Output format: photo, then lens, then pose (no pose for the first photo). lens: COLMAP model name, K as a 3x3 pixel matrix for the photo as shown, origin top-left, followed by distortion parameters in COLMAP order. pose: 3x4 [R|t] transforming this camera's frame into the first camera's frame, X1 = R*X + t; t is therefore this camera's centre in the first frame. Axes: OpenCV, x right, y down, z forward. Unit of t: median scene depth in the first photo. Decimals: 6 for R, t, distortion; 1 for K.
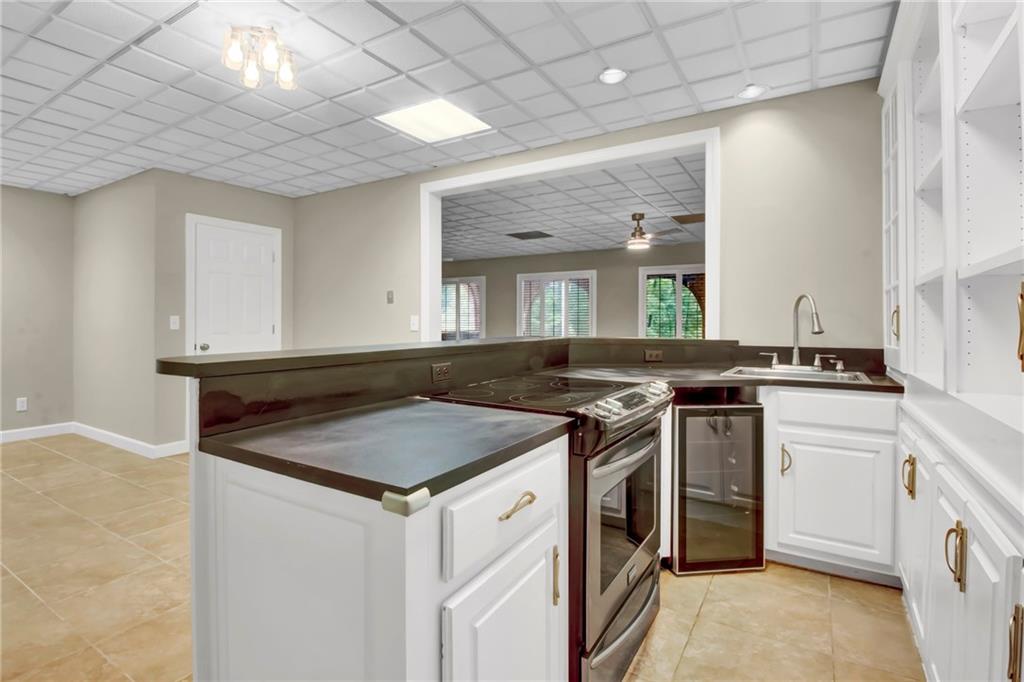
lens RADIAL K [[501.6, 0, 486.0], [0, 501.6, 320.2], [0, 0, 1]] dist [-0.002123, -0.000631]
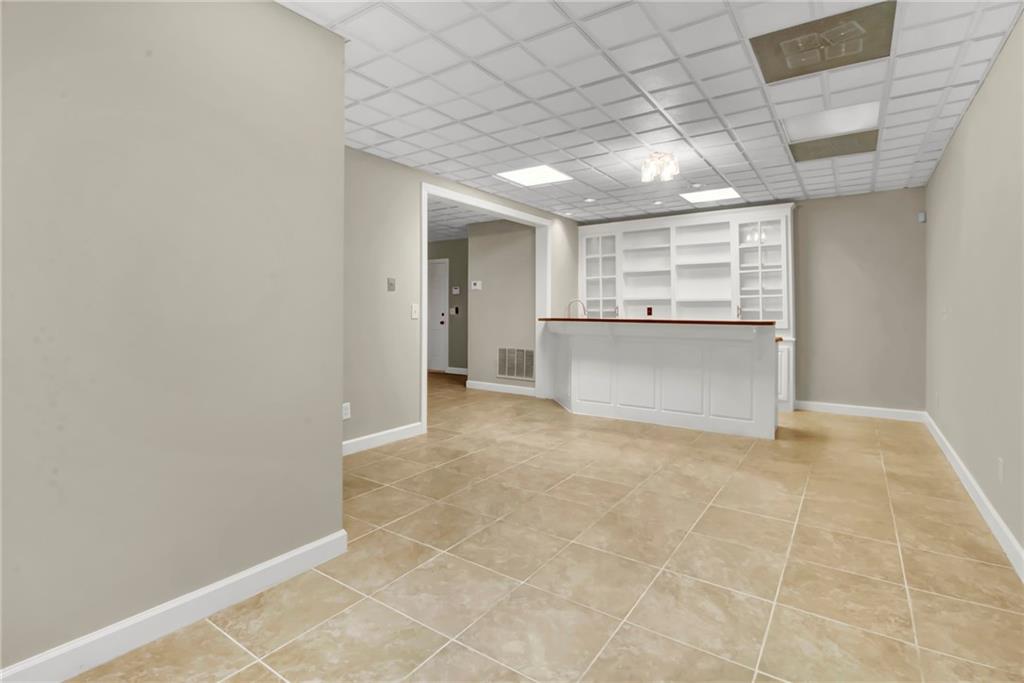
lens RADIAL K [[501.6, 0, 486.0], [0, 501.6, 320.7], [0, 0, 1]] dist [-0.002123, -0.000631]
pose [[0.052530, -0.023480, 0.998343, -1.459910], [-0.005249, 0.999703, 0.023788, 0.000204], [-0.998606, -0.006490, 0.052391, 0.971873]]
